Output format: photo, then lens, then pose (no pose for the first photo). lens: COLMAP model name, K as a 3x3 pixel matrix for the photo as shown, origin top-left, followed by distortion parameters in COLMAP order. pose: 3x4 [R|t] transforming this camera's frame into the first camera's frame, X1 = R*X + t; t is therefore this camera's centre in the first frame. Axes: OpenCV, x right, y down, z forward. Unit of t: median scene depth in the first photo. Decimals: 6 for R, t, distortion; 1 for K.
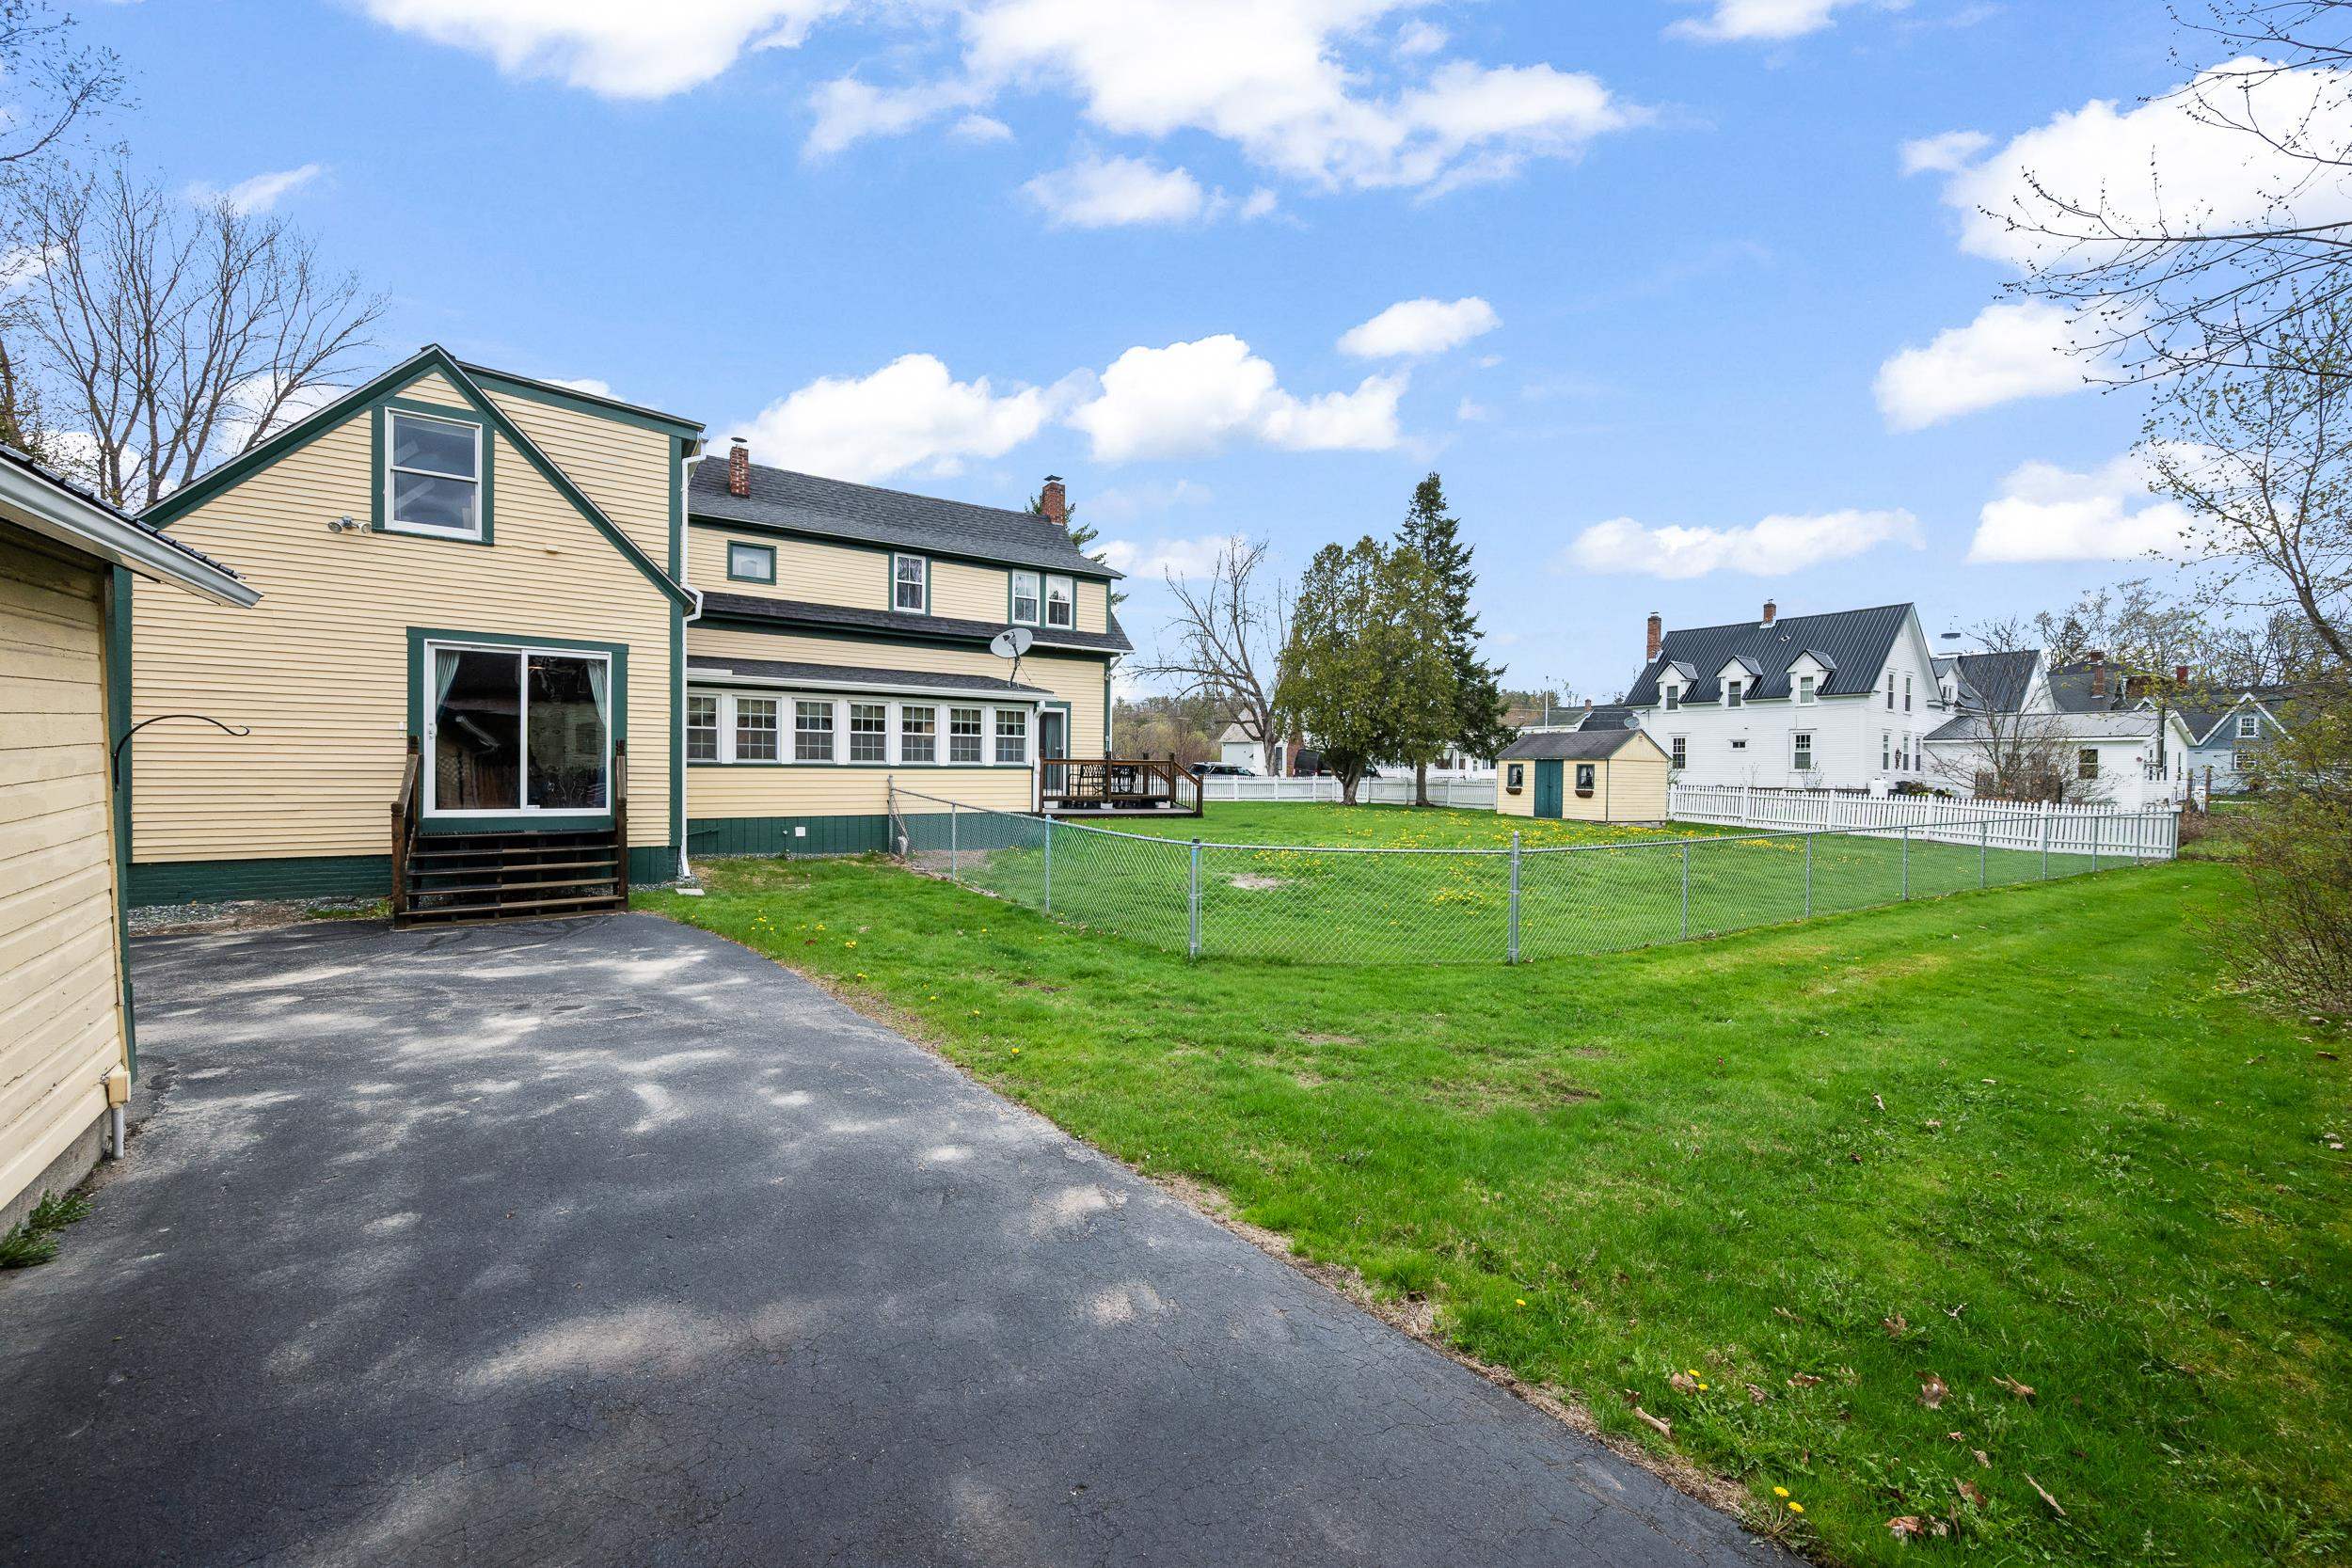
lens RADIAL K [[921.8, 0, 1186.8], [0, 921.8, 779.9], [0, 0, 1]] dist [0.001306, -0.000876]
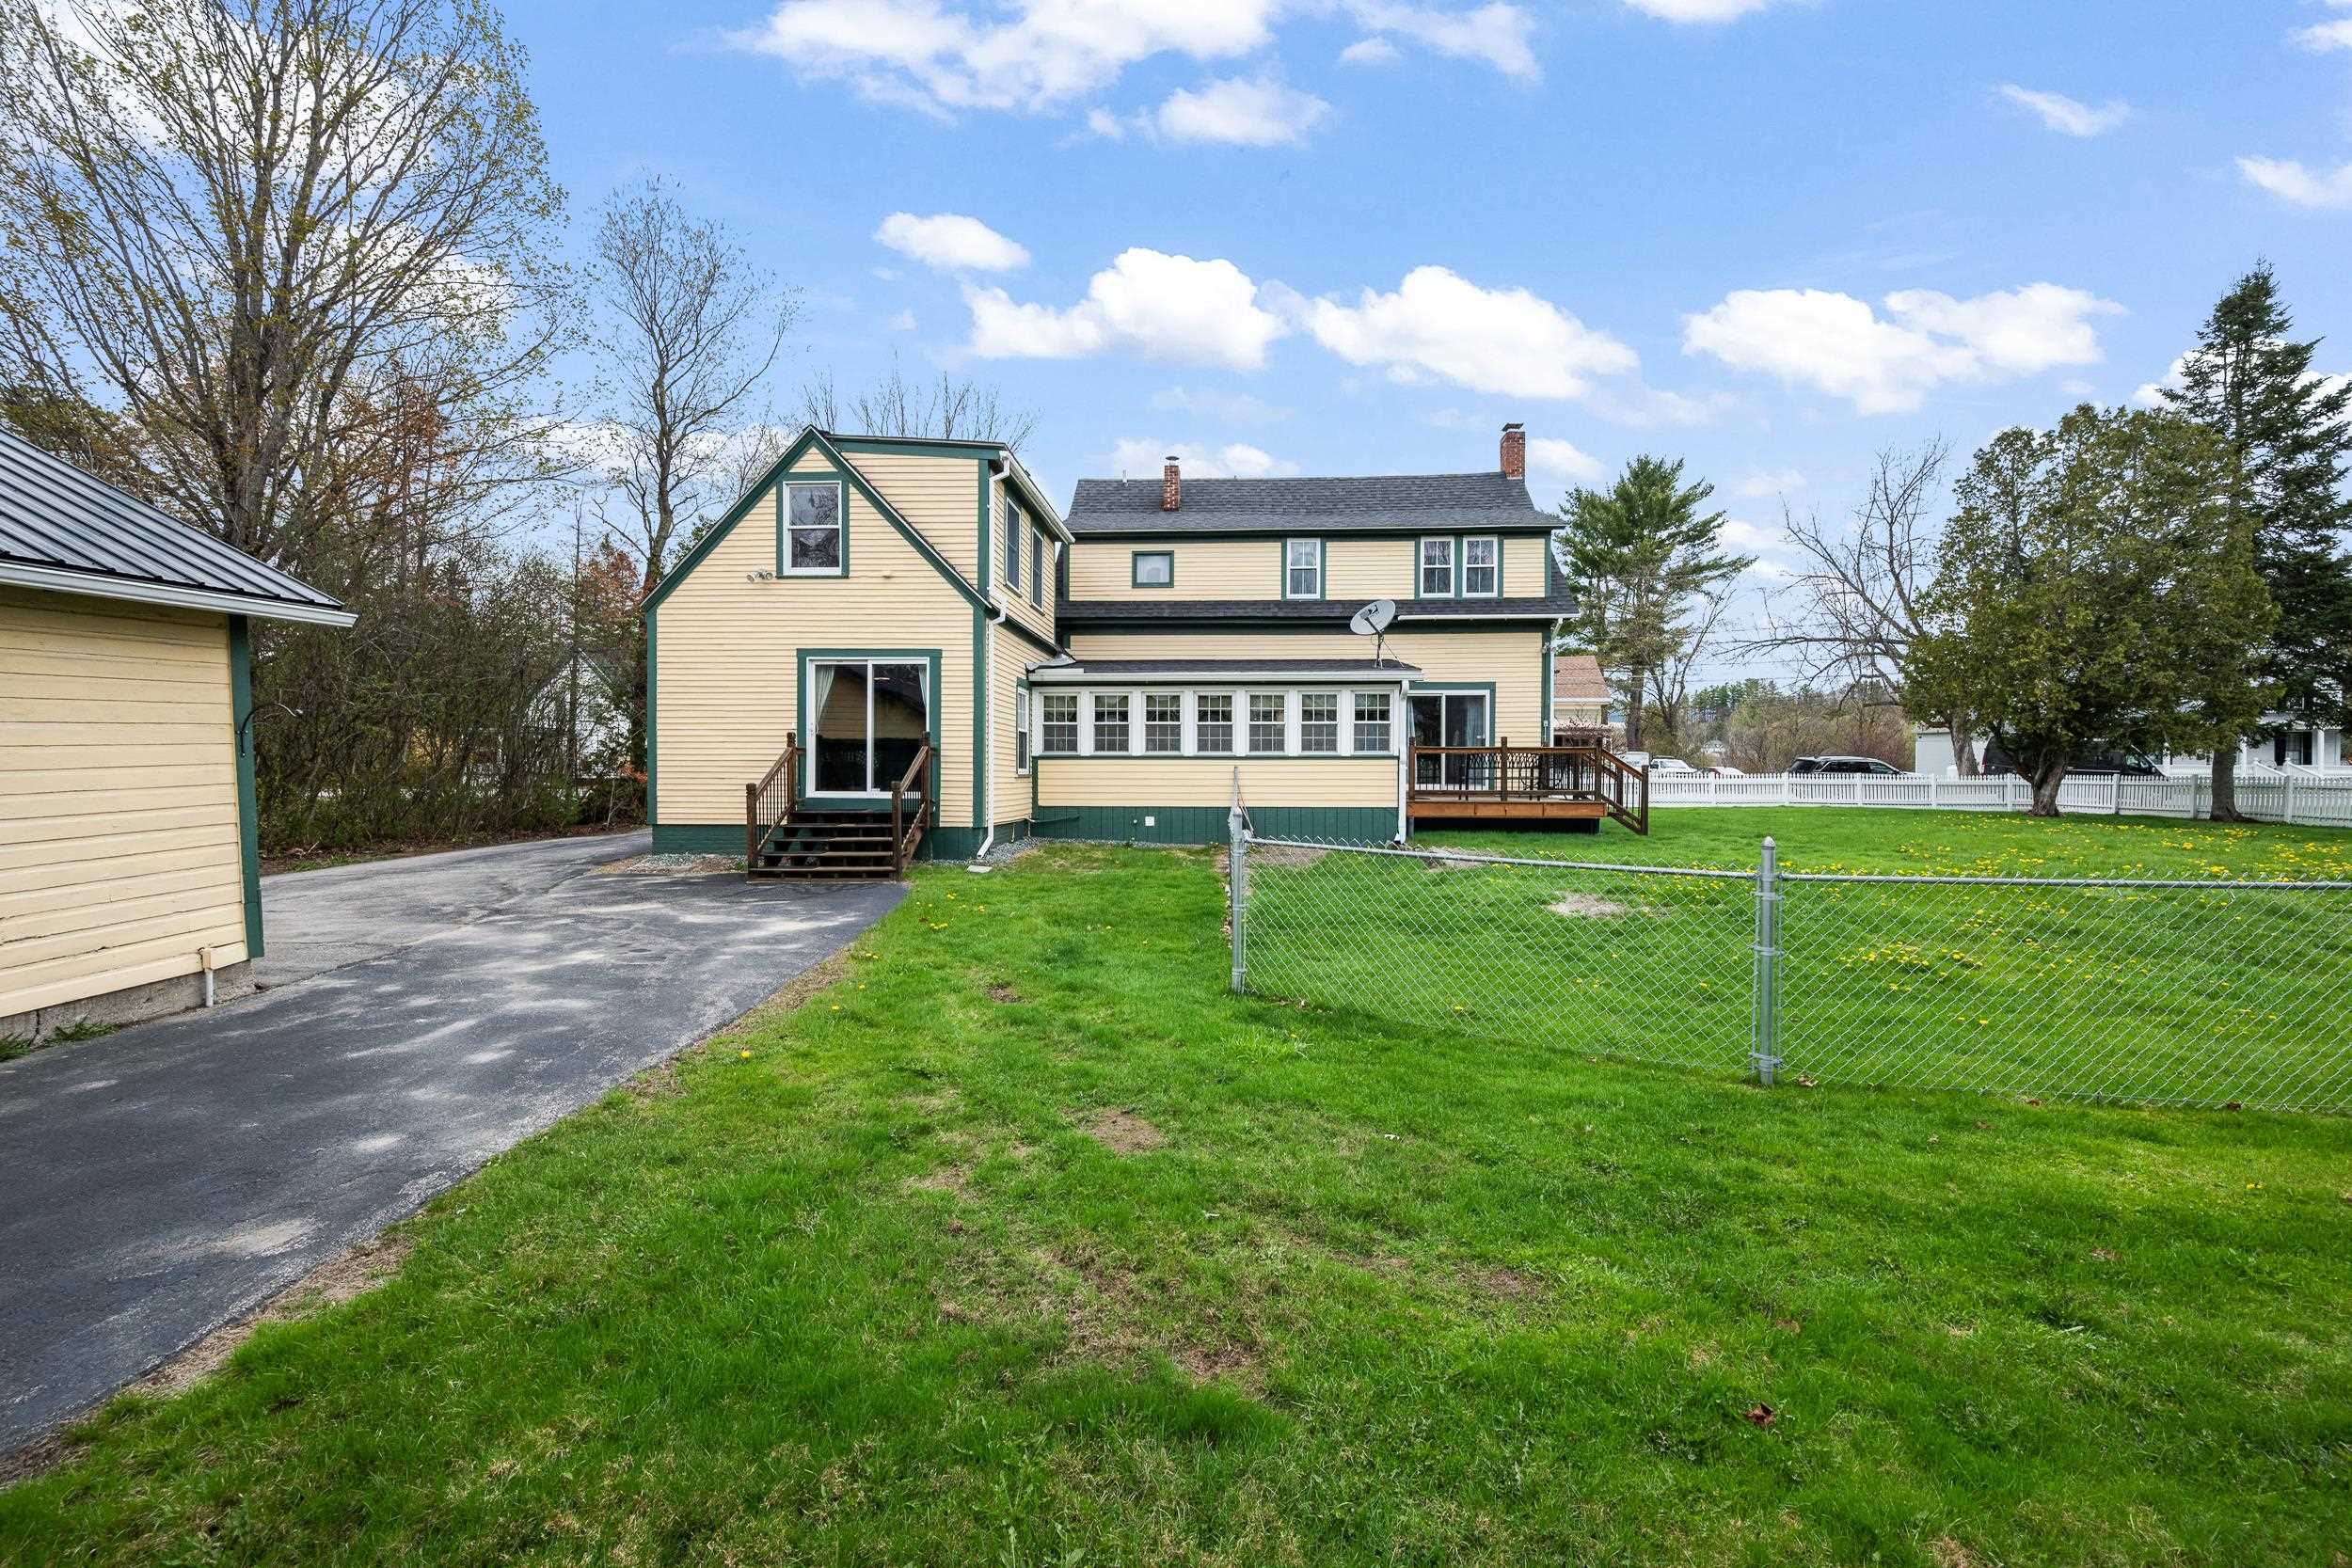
lens RADIAL K [[921.8, 0, 1175.7], [0, 921.8, 786.5], [0, 0, 1]] dist [0.001306, -0.000876]
pose [[0.782012, 0.004223, -0.623249, 0.216453], [-0.002694, 0.999991, 0.003395, 0.012056], [0.623258, -0.000976, 0.782016, 0.185084]]
